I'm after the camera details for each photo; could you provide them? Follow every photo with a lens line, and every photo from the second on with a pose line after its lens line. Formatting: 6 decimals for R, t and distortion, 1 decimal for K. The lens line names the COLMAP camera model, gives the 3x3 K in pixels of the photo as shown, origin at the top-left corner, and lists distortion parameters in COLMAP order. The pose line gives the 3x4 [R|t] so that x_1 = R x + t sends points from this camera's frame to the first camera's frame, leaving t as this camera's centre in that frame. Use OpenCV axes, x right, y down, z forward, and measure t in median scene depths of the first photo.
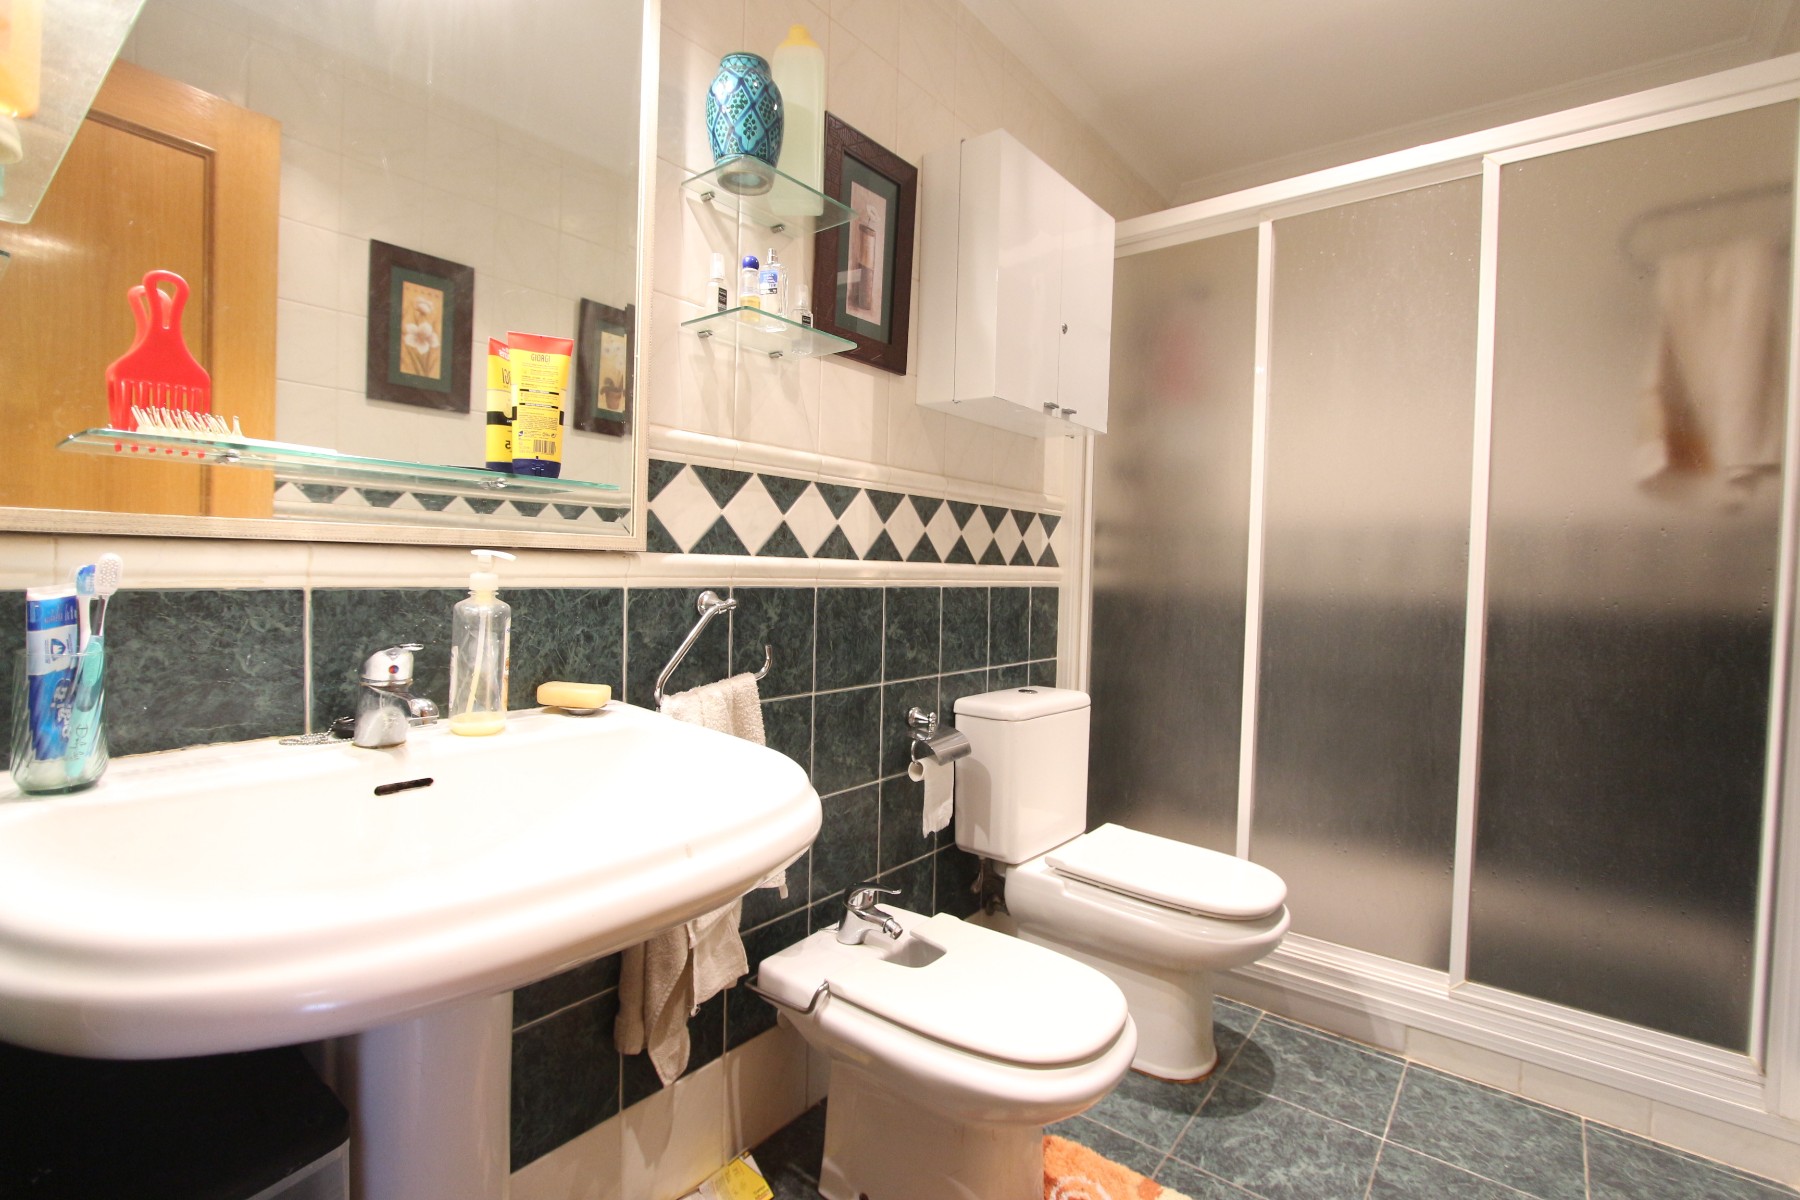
lens RADIAL K [[819.4, 0, 901.5], [0, 819.4, 596.6], [0, 0, 1]] dist [-0.024358, 0.003802]
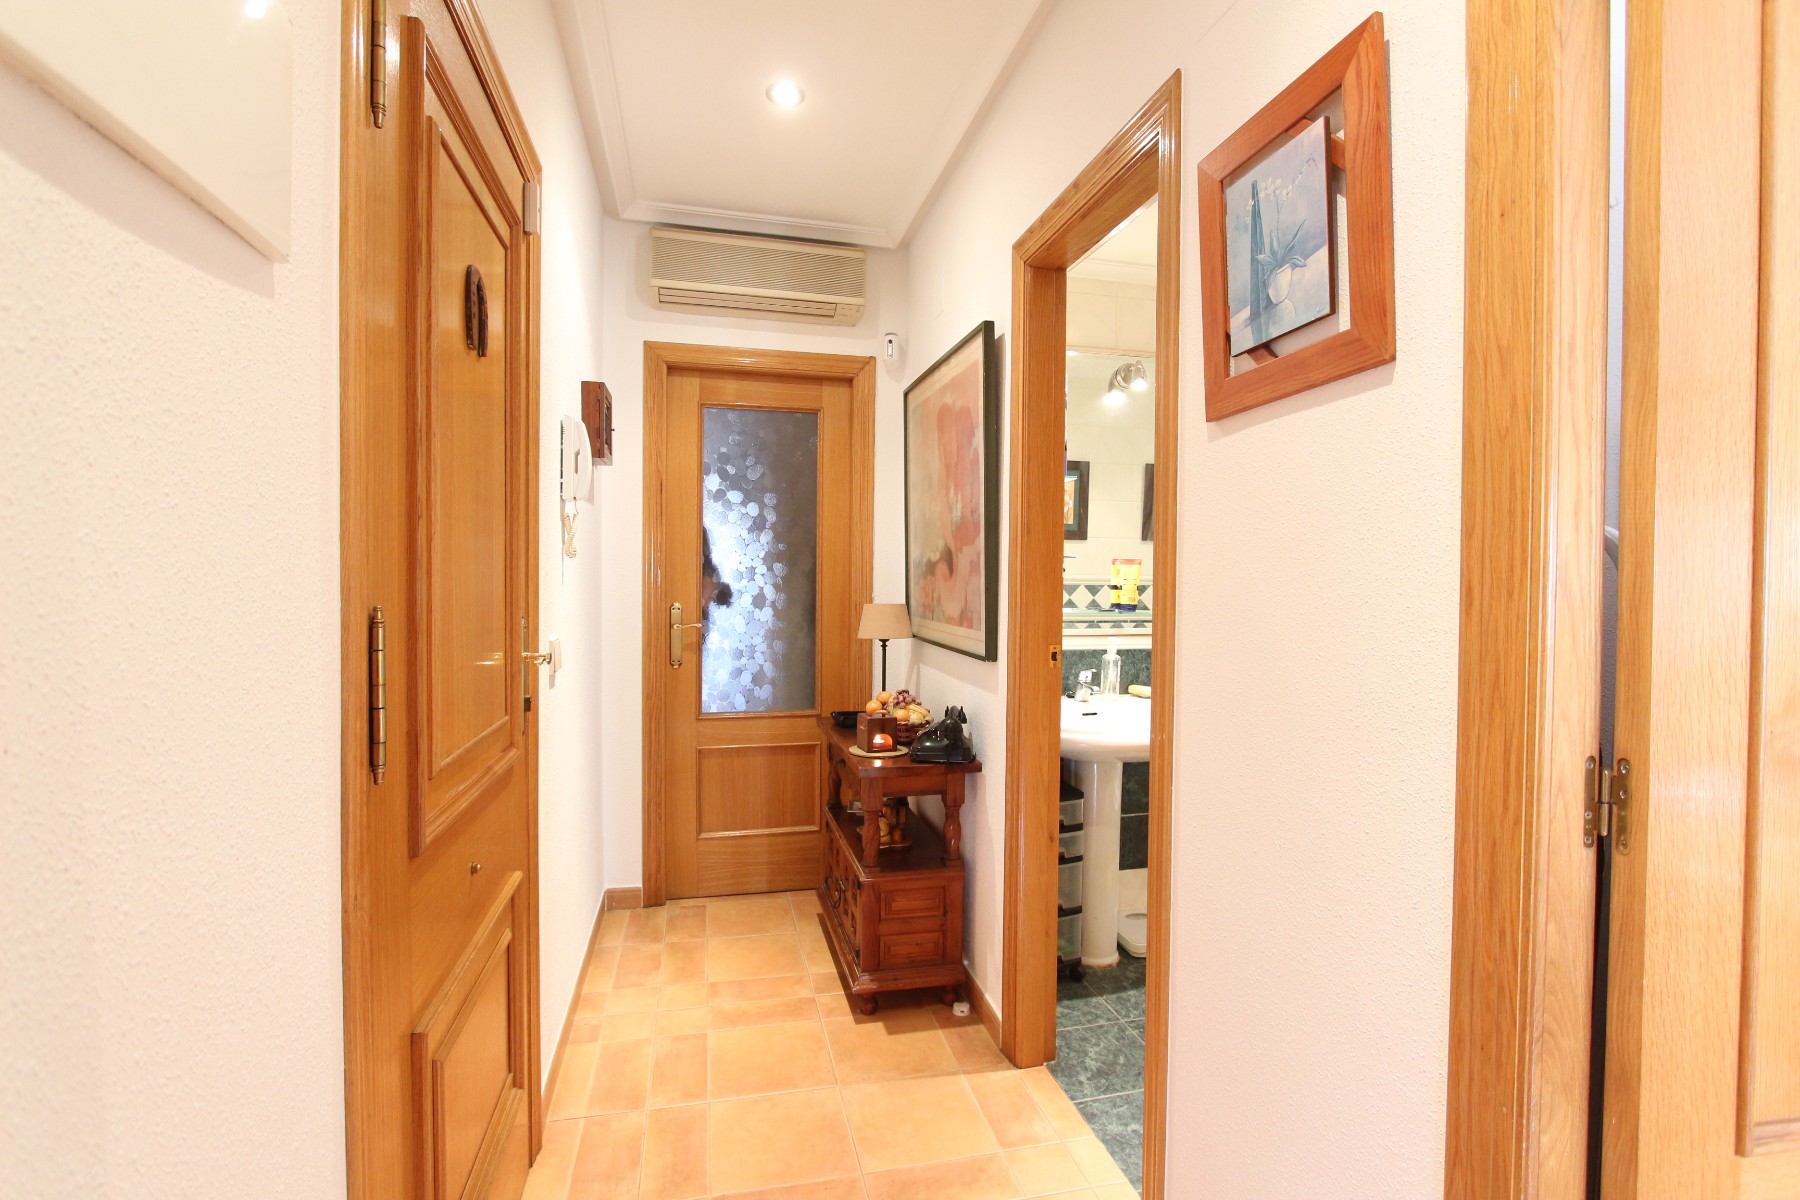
lens RADIAL K [[819.4, 0, 901.5], [0, 819.4, 596.6], [0, 0, 1]] dist [-0.024358, 0.003802]
pose [[0.785760, -0.004884, -0.618513, 0.691008], [-0.011246, 0.999691, -0.022181, -0.127623], [0.618430, 0.024384, 0.785462, -1.732470]]
